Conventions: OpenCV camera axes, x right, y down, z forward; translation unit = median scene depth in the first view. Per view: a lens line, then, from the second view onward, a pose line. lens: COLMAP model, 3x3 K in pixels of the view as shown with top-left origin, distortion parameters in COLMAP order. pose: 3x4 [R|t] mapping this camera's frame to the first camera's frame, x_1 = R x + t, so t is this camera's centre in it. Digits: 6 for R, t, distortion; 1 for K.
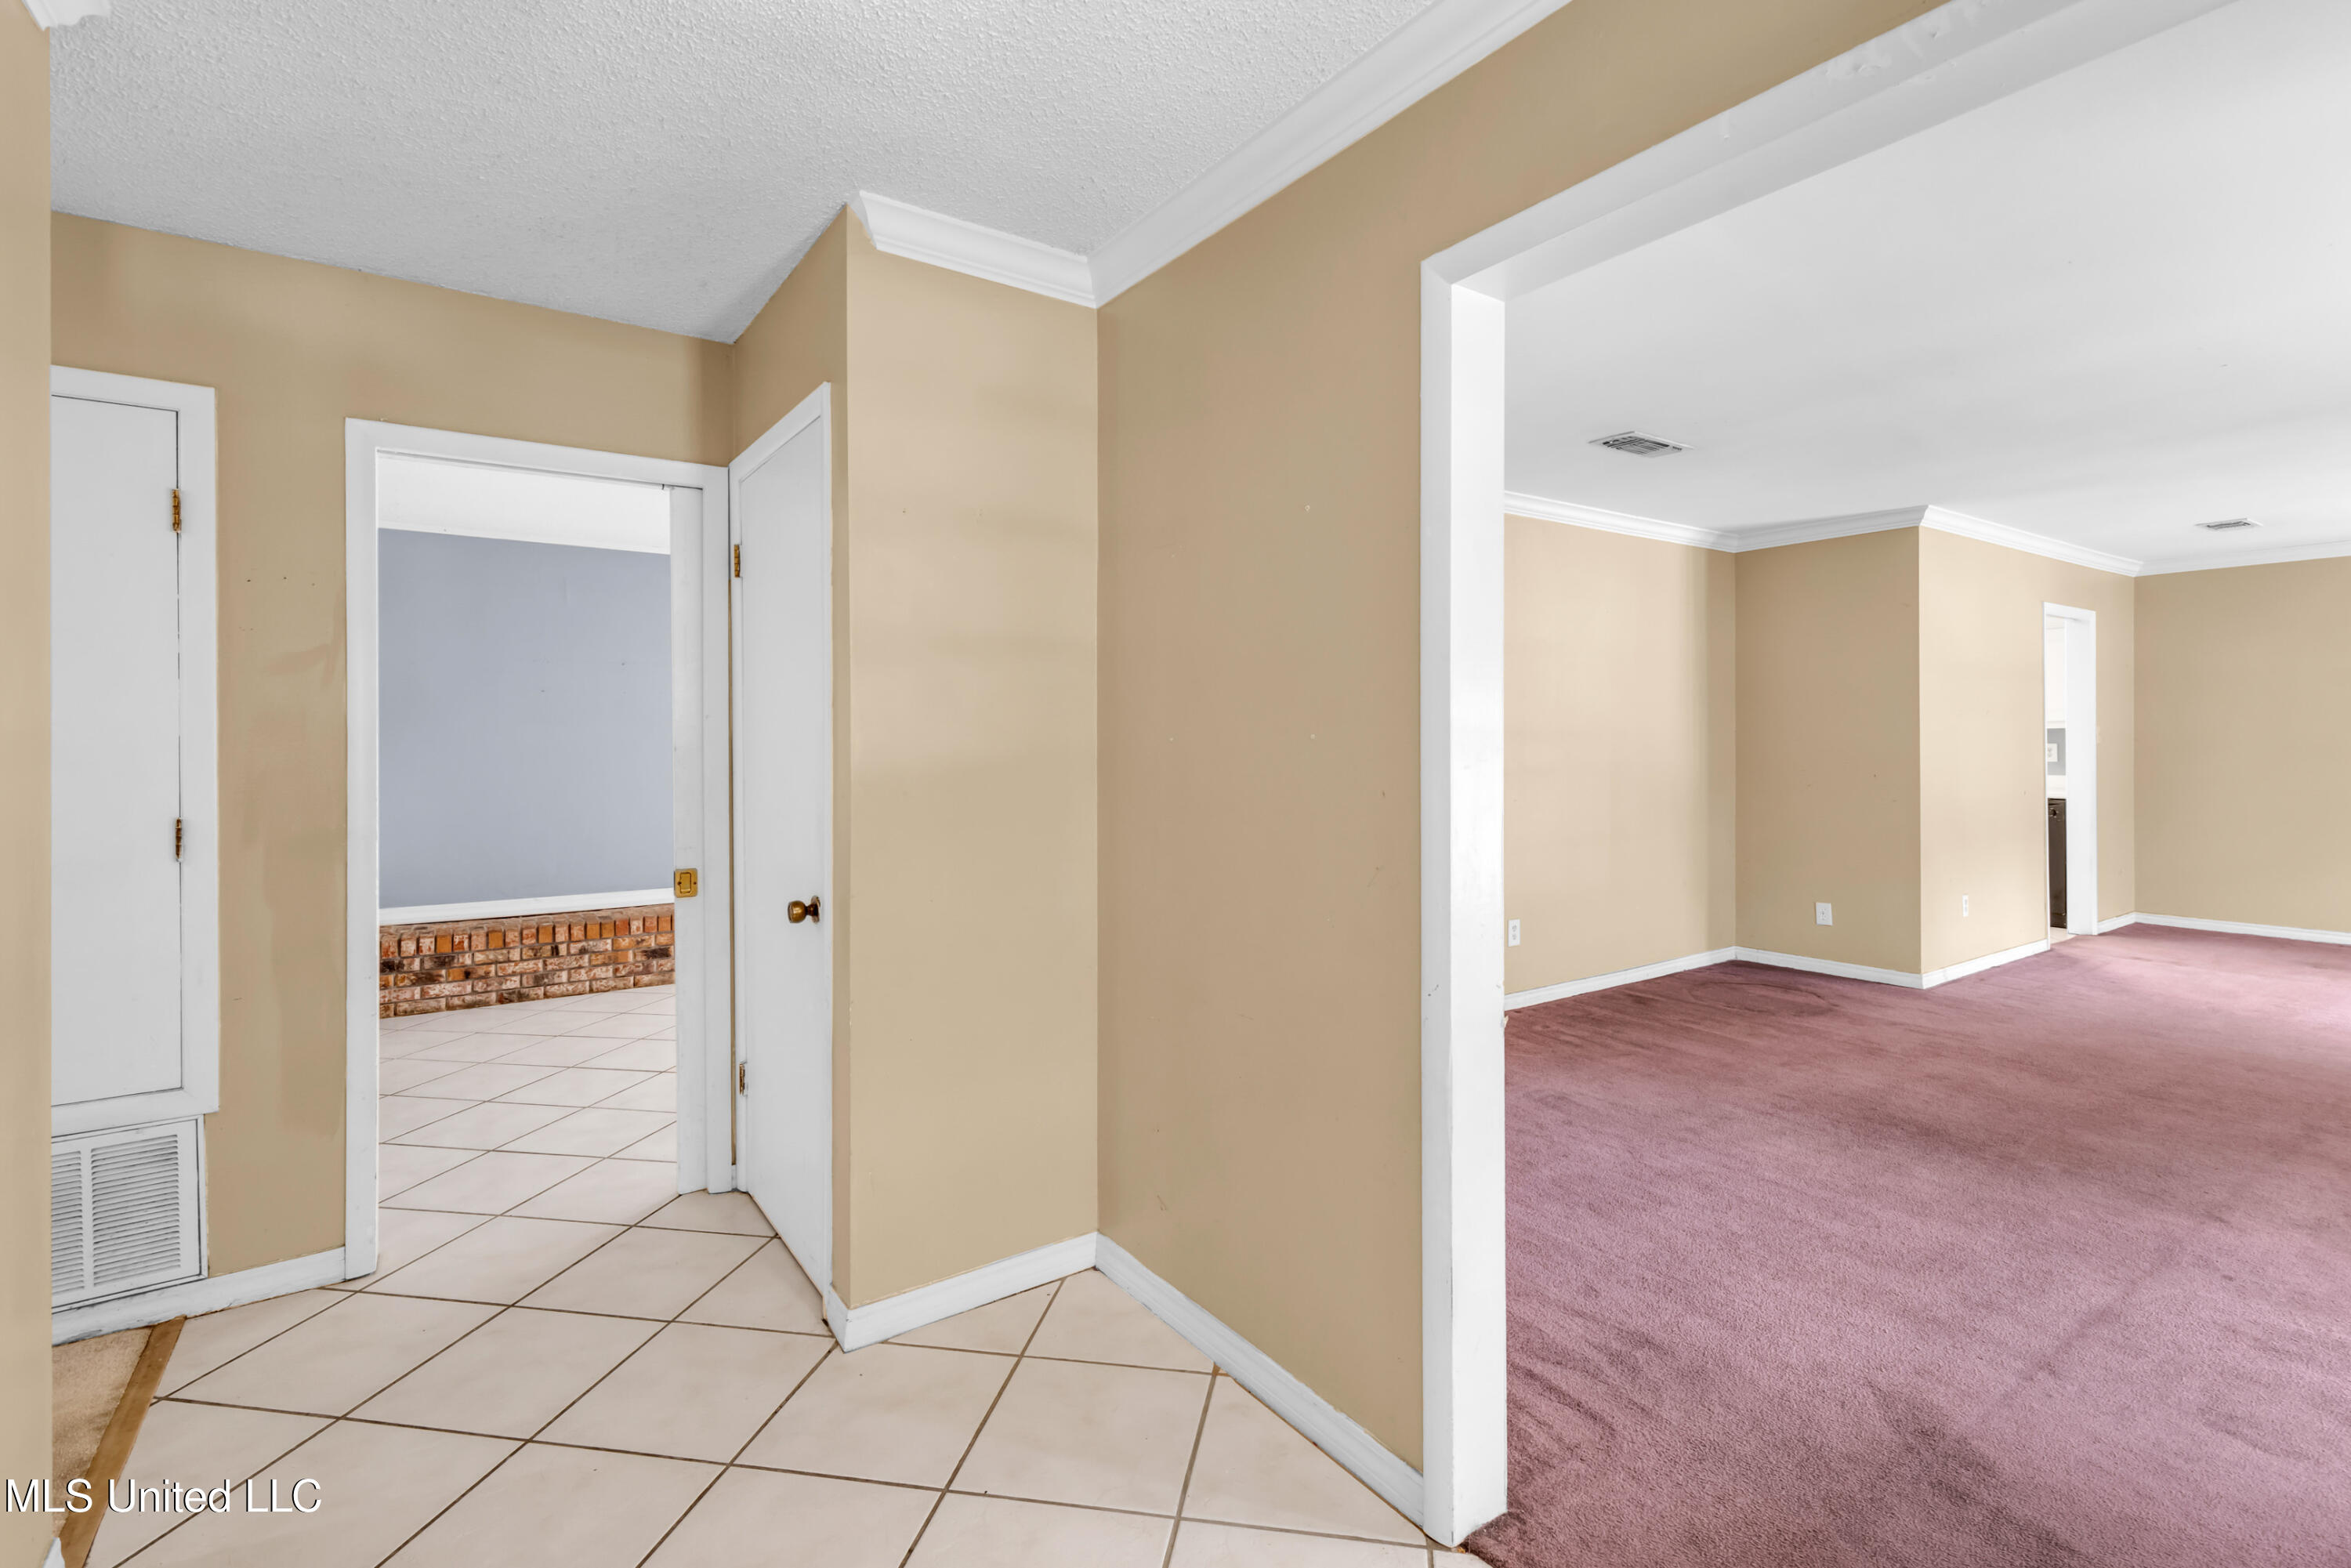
lens RADIAL K [[1086.2, 0, 1194.0], [0, 1086.2, 743.1], [0, 0, 1]] dist [-0.000946, 0.001355]
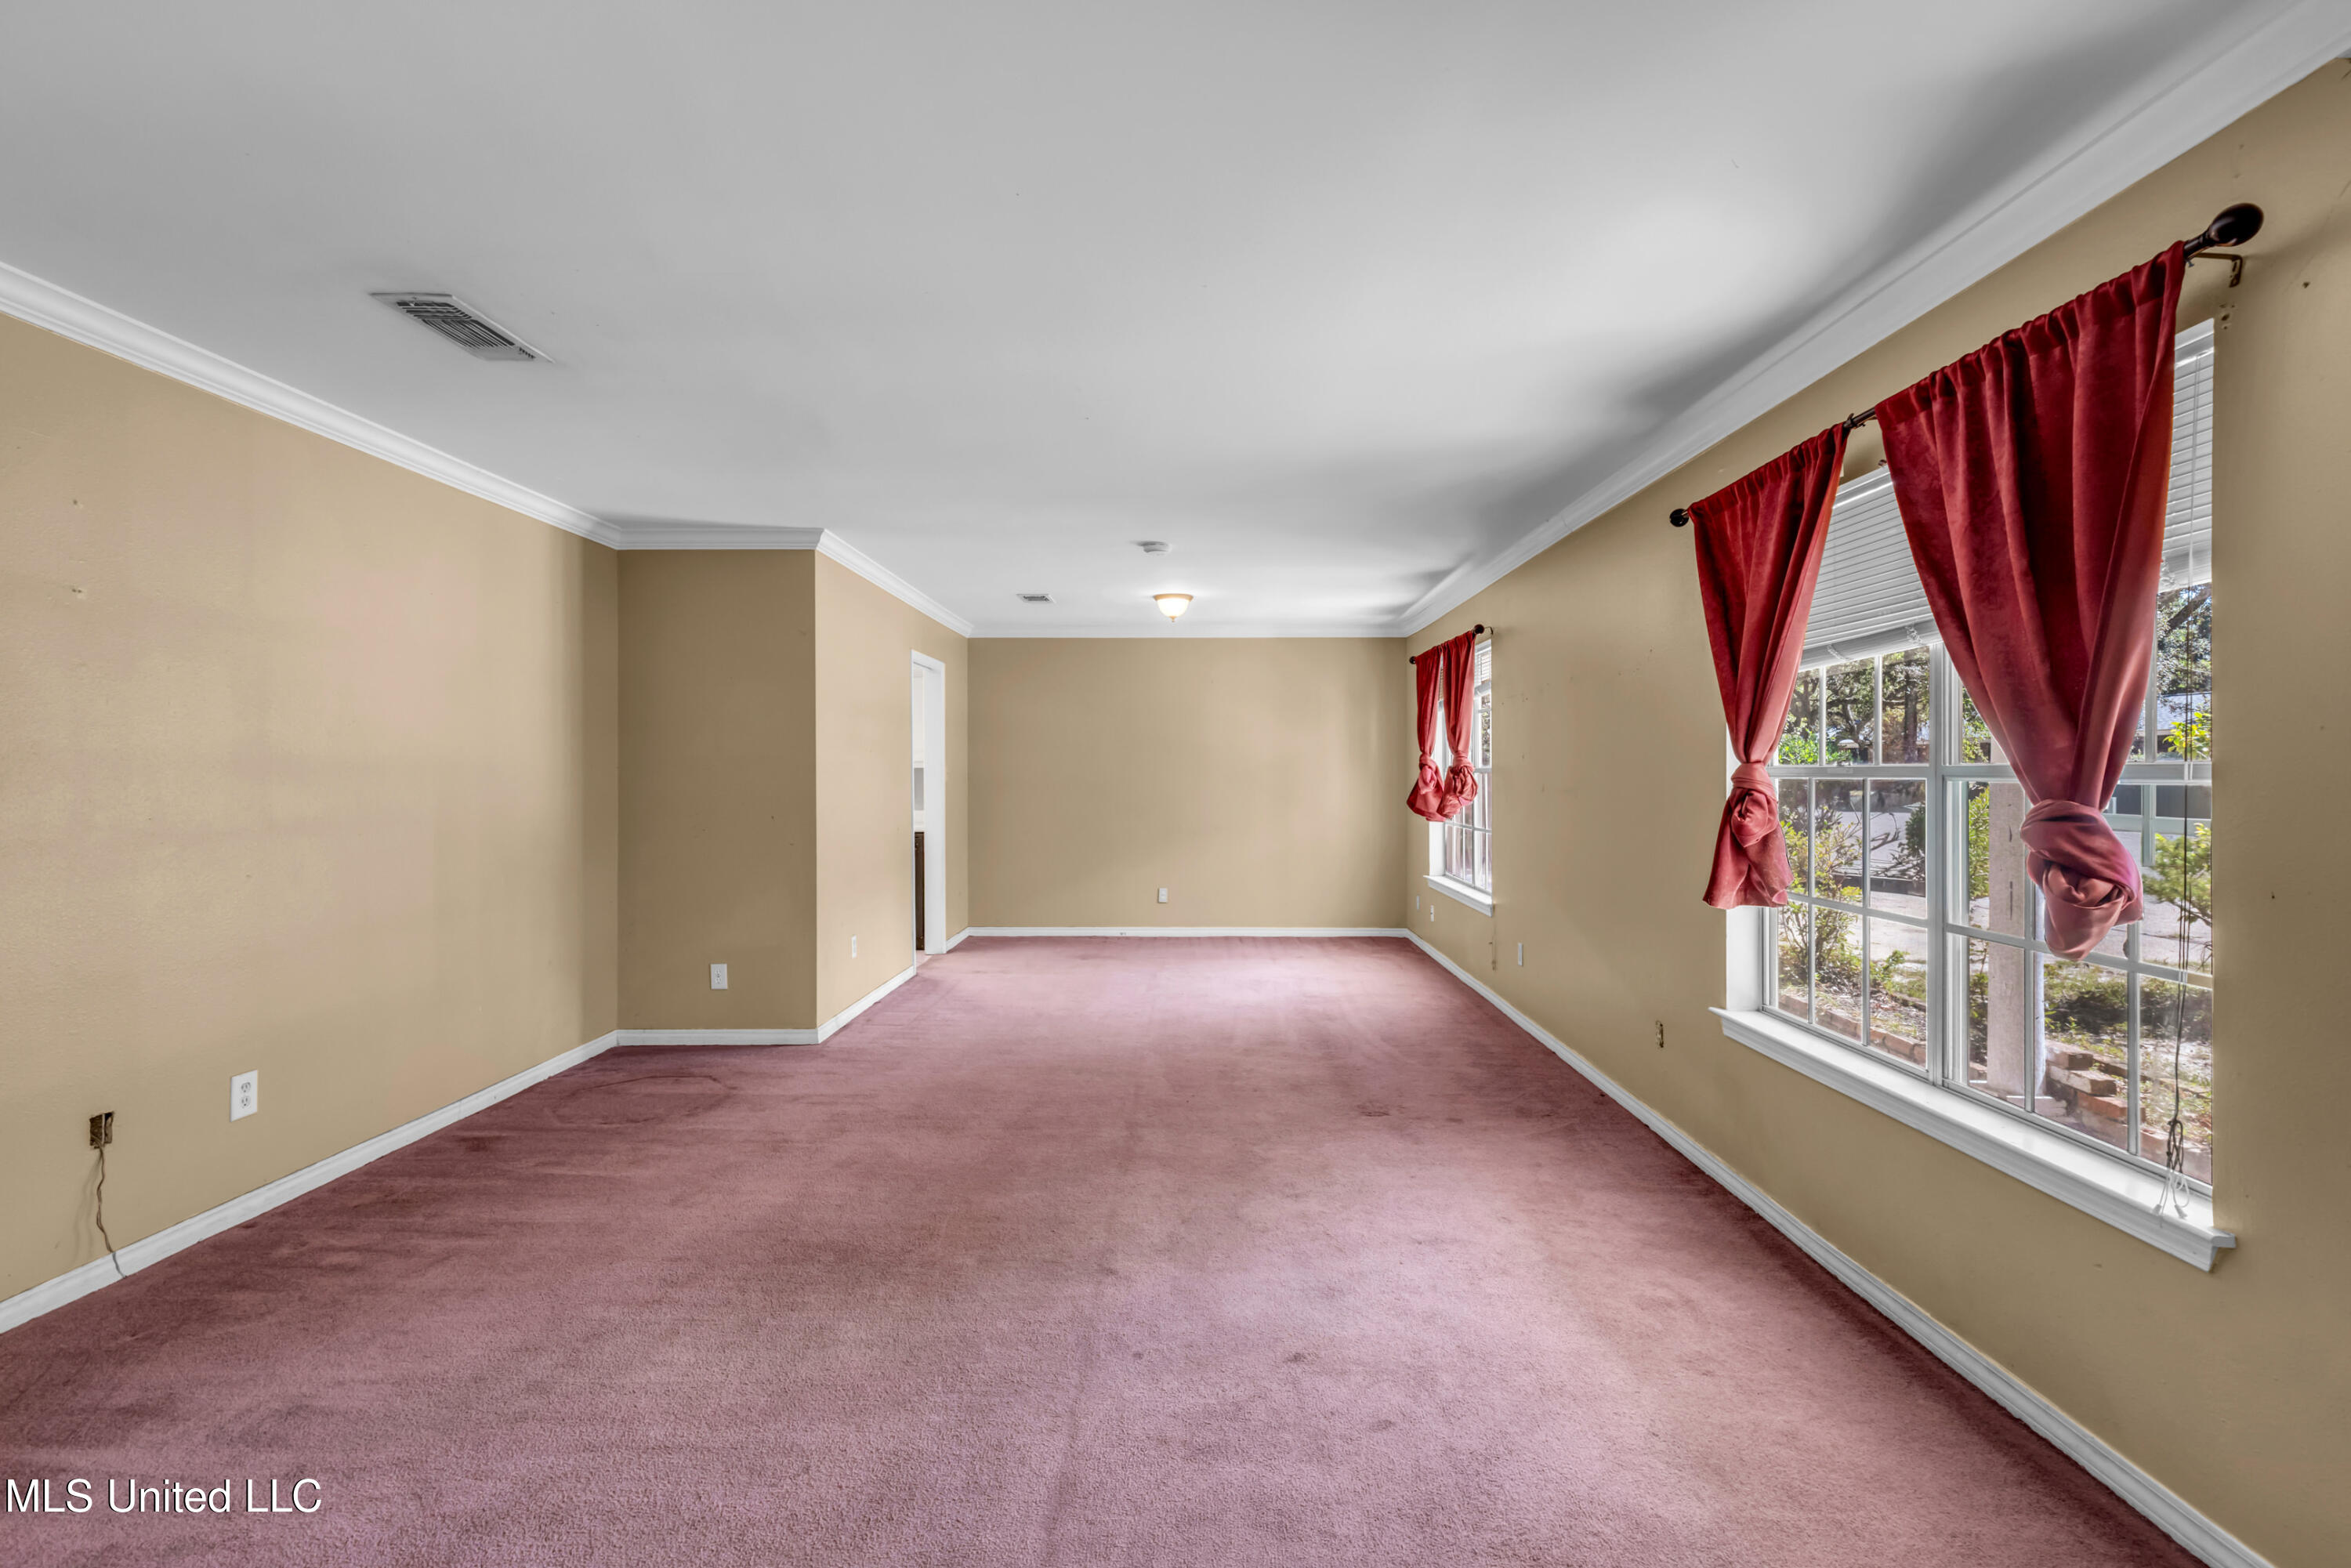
lens RADIAL K [[1081.6, 0, 1178.4], [0, 1081.6, 775.8], [0, 0, 1]] dist [0.002213, 0.000180]
pose [[0.594045, 0.003462, 0.804424, 0.135514], [0.000045, 0.999991, -0.004337, -0.001117], [-0.804432, 0.002613, 0.594039, 0.254710]]
